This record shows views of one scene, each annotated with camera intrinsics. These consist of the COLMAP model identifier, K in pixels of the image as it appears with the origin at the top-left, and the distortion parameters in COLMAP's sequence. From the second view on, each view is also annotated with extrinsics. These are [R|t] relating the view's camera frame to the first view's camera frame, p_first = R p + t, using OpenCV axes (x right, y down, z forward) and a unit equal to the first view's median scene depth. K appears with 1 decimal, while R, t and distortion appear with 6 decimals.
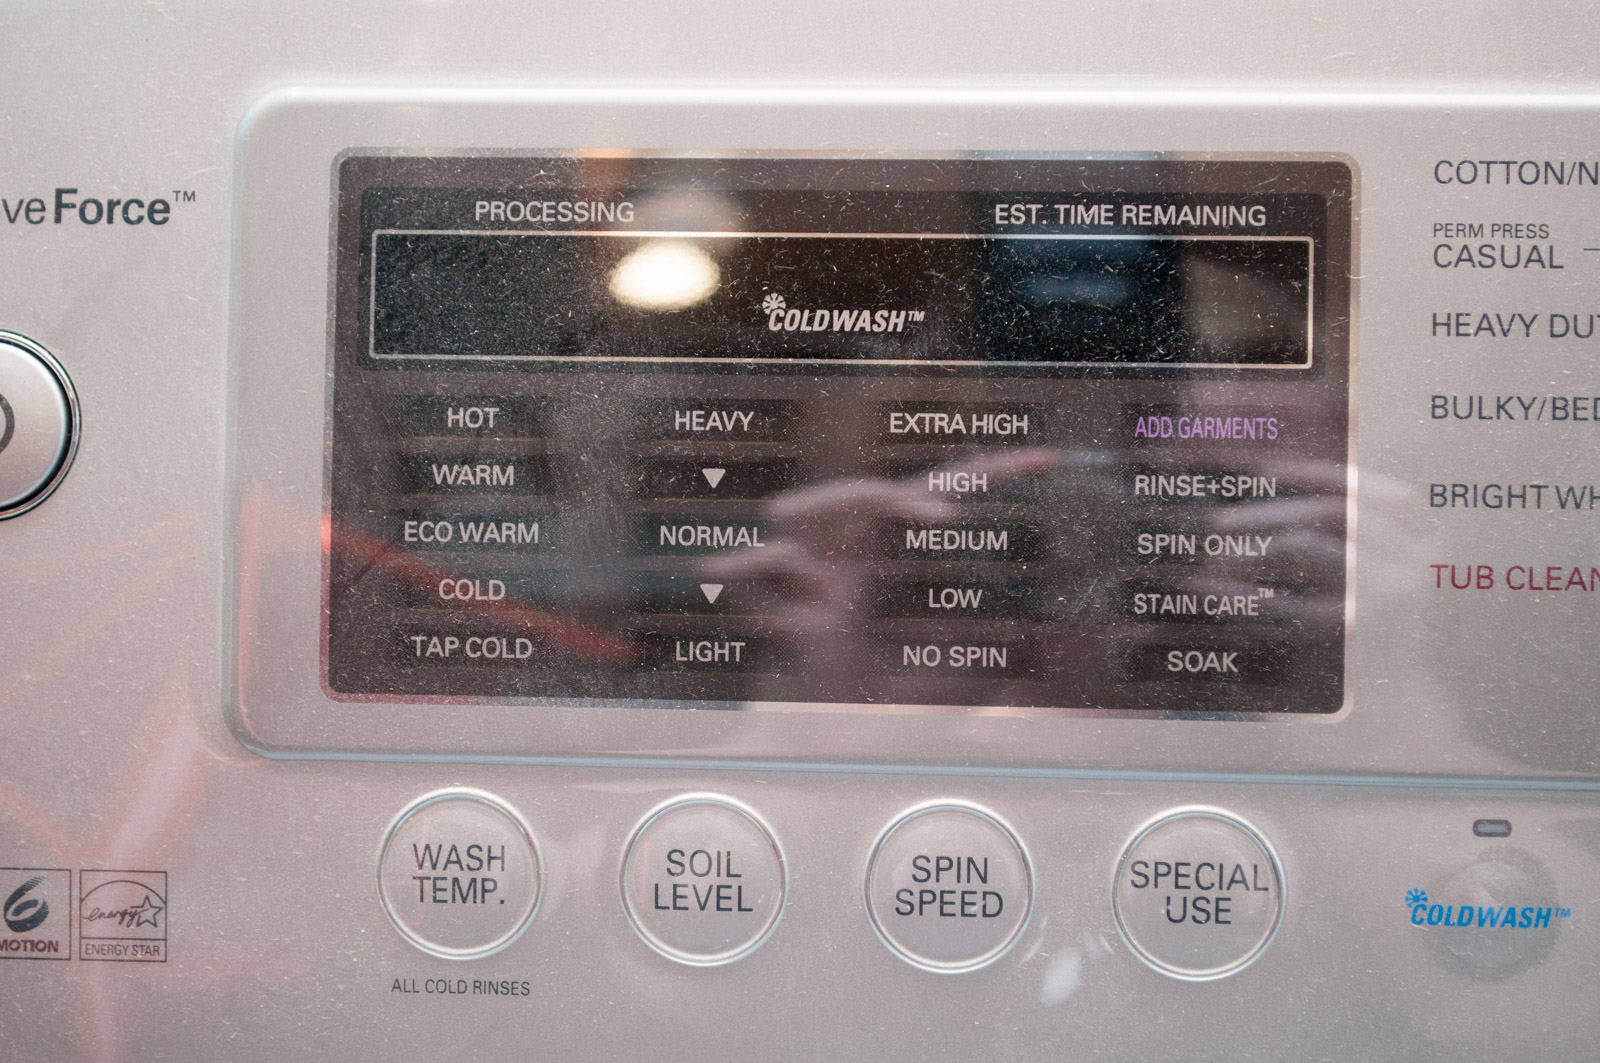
lens RADIAL K [[3384.4, 0, 799.7], [0, 3384.4, 541.0], [0, 0, 1]] dist [0.063427, 0.000000]
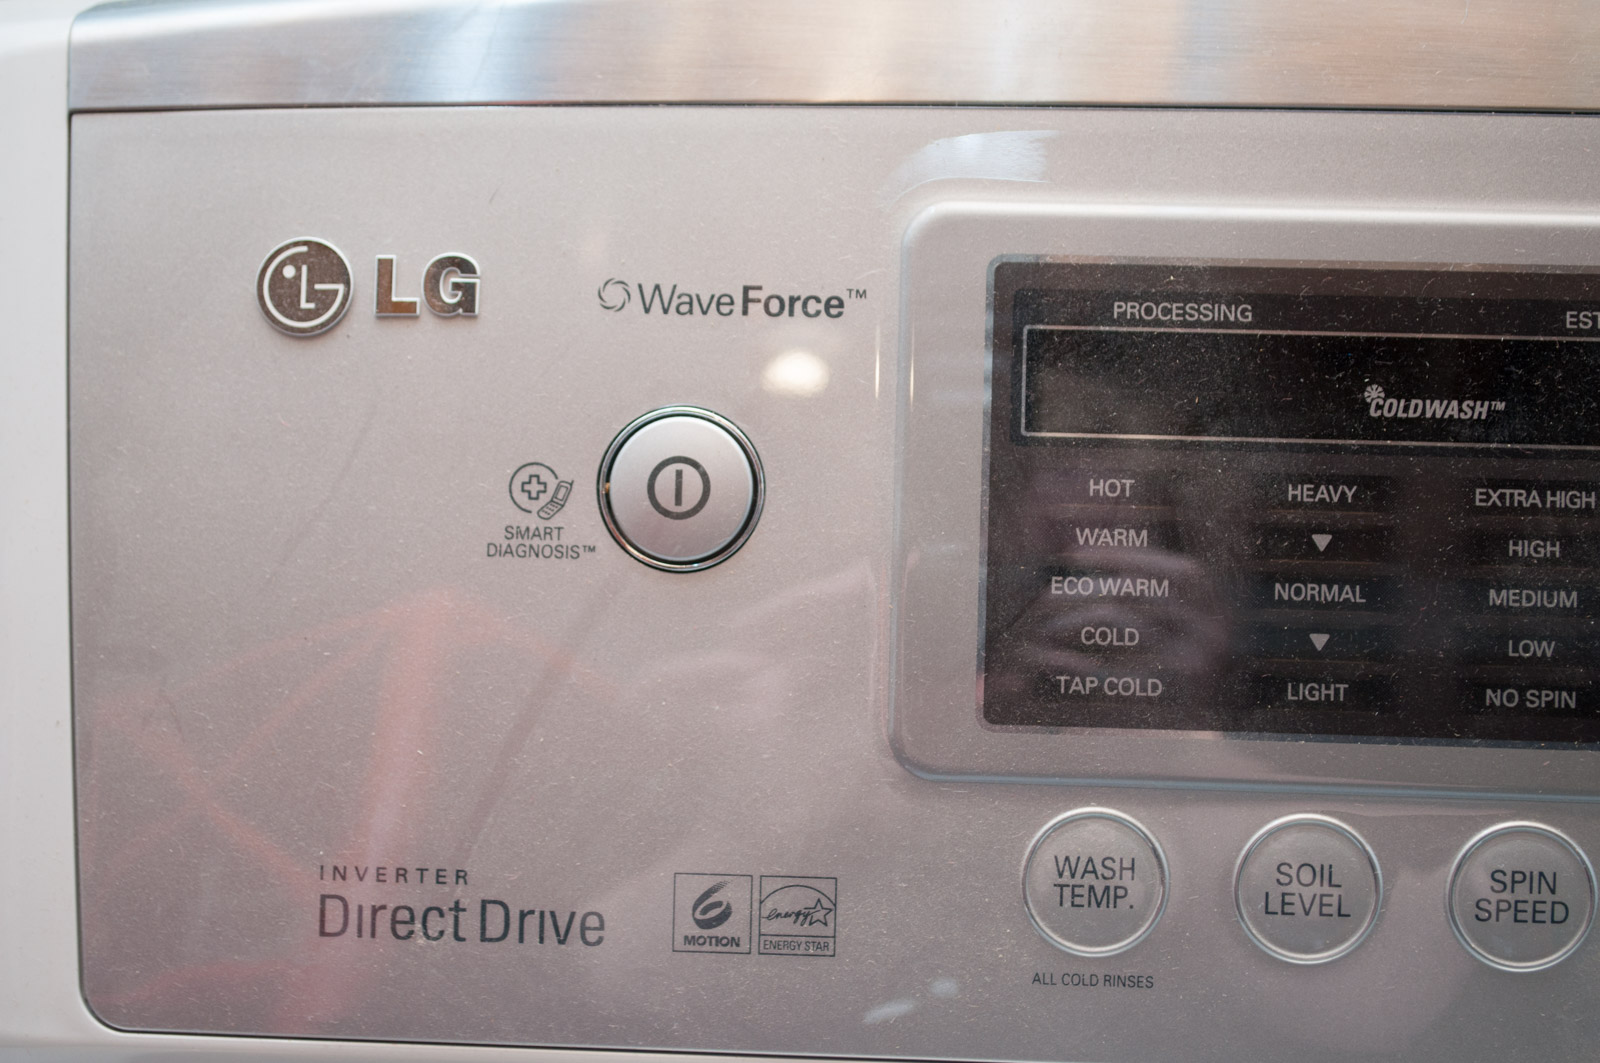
lens RADIAL K [[2868.5, 0, 800.5], [0, 2868.5, 519.7], [0, 0, 1]] dist [0.045198, 0.000000]
pose [[0.998595, 0.012433, 0.051521, -0.253615], [-0.011378, 0.999721, -0.020723, -0.003978], [-0.051764, 0.020107, 0.998457, 0.024269]]
